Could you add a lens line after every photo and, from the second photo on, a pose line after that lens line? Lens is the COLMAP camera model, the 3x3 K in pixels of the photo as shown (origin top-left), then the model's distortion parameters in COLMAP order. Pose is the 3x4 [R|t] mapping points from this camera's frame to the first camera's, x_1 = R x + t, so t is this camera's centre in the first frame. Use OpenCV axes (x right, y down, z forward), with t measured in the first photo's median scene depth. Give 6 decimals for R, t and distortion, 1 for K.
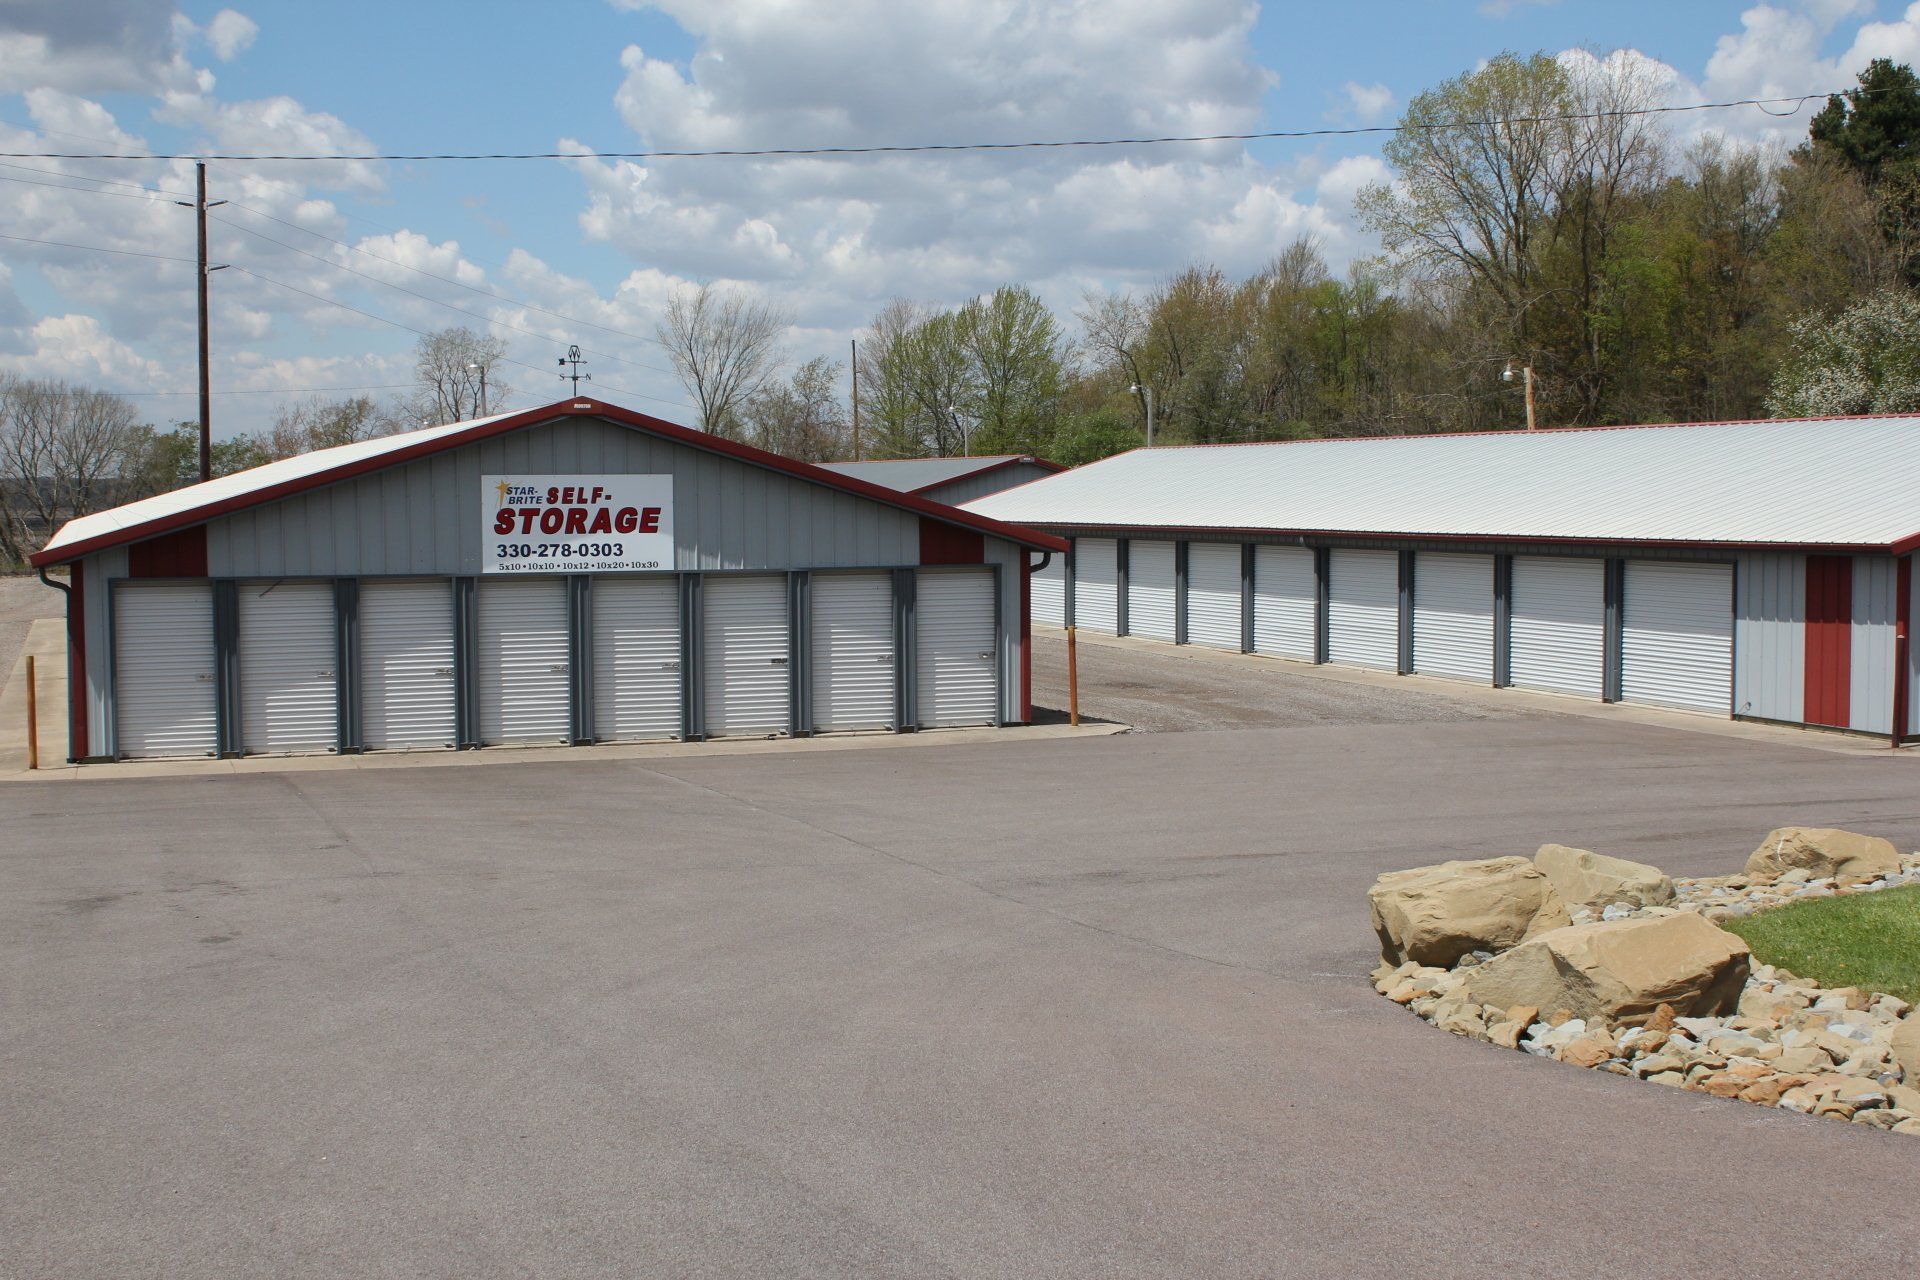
lens RADIAL K [[2648.7, 0, 960.0], [0, 2648.7, 640.0], [0, 0, 1]] dist [-0.073158, -0.001285]
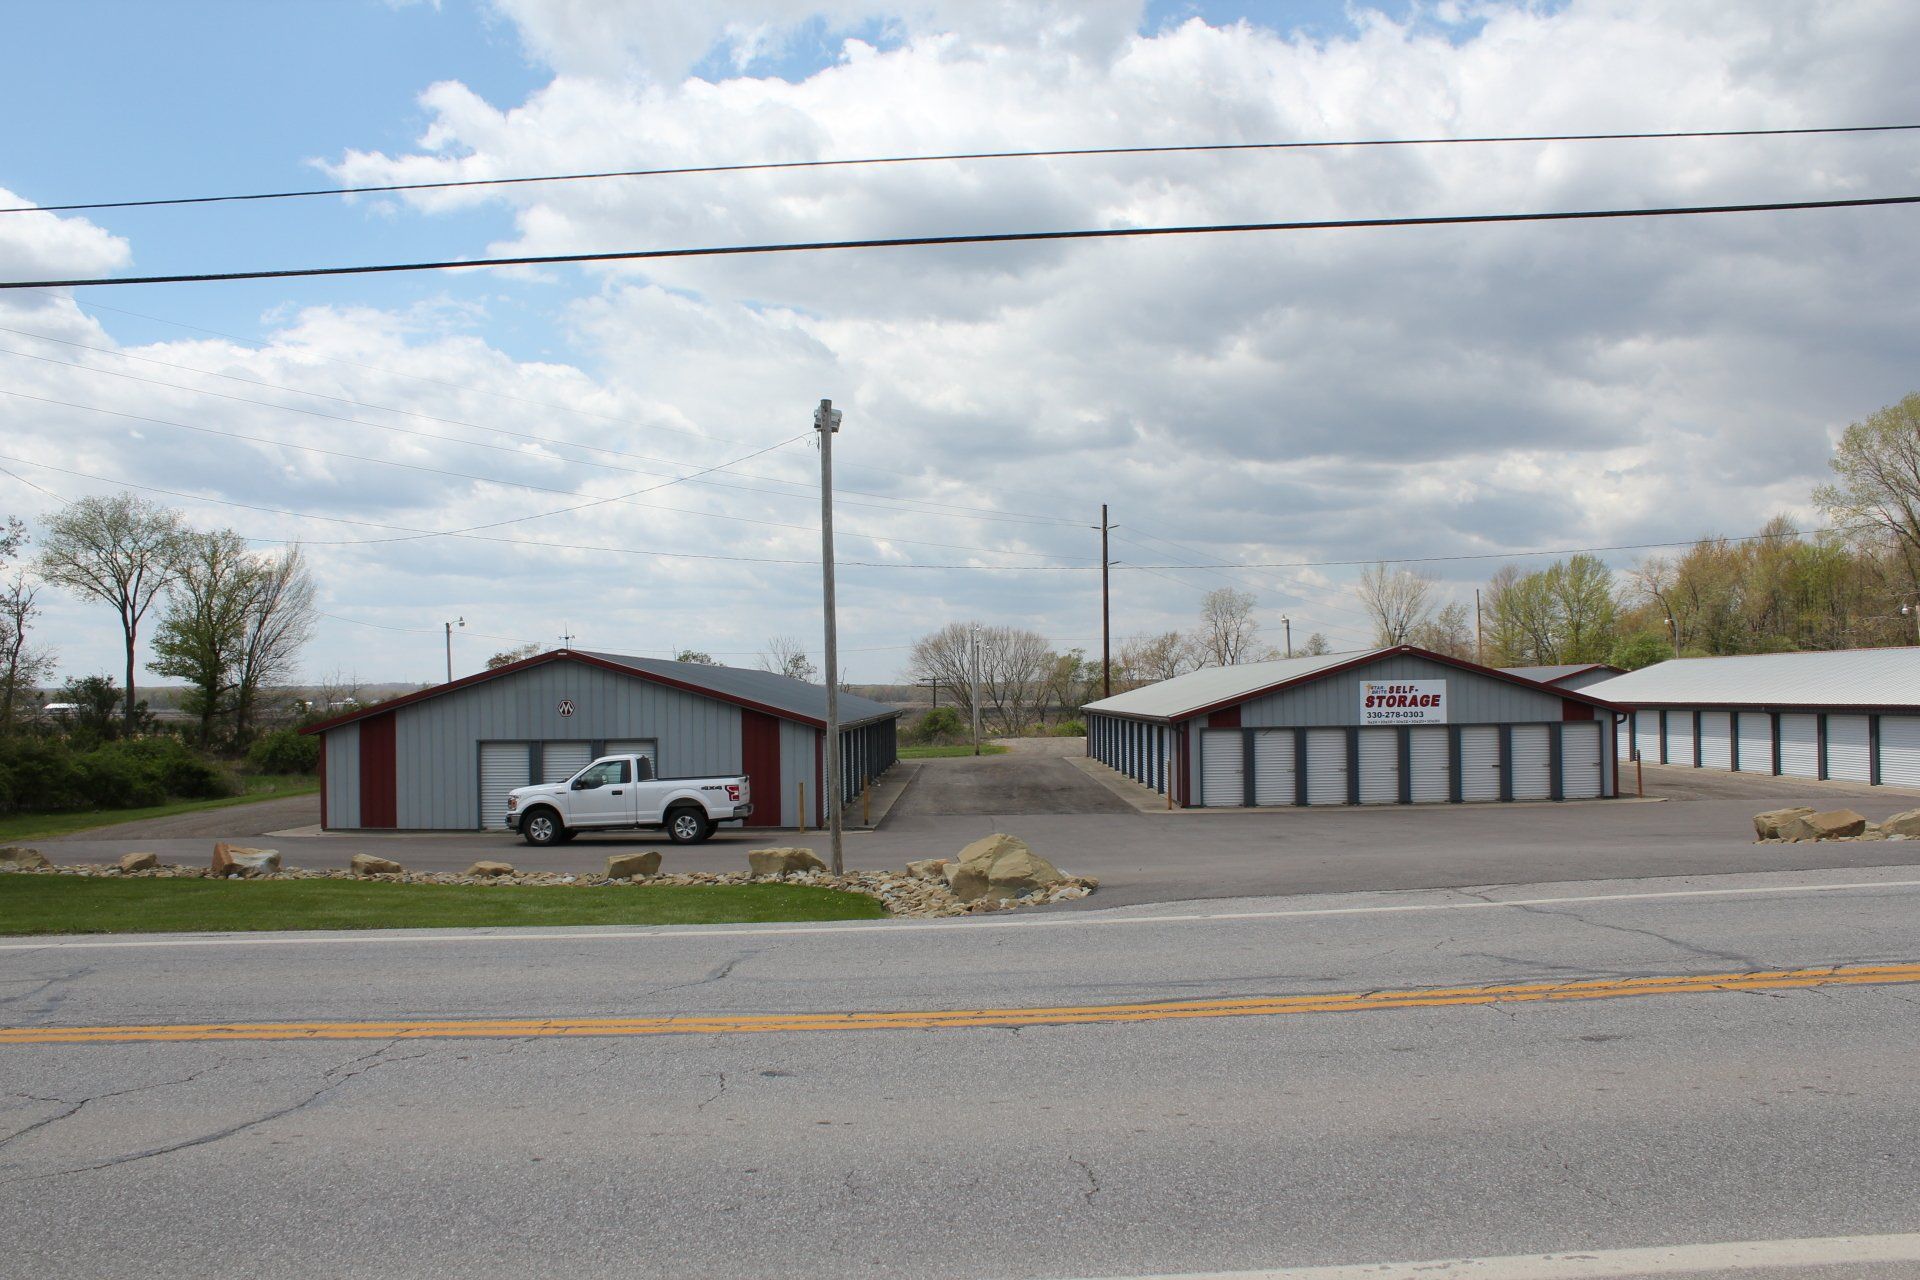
lens RADIAL K [[2210.9, 0, 864.8], [0, 2210.9, 643.9], [0, 0, 1]] dist [-0.040552, -0.013686]
pose [[0.959607, -0.017612, -0.280791, -0.047561], [-0.003890, 0.997113, -0.075837, 0.039503], [0.281316, 0.073866, 0.956768, -0.724063]]
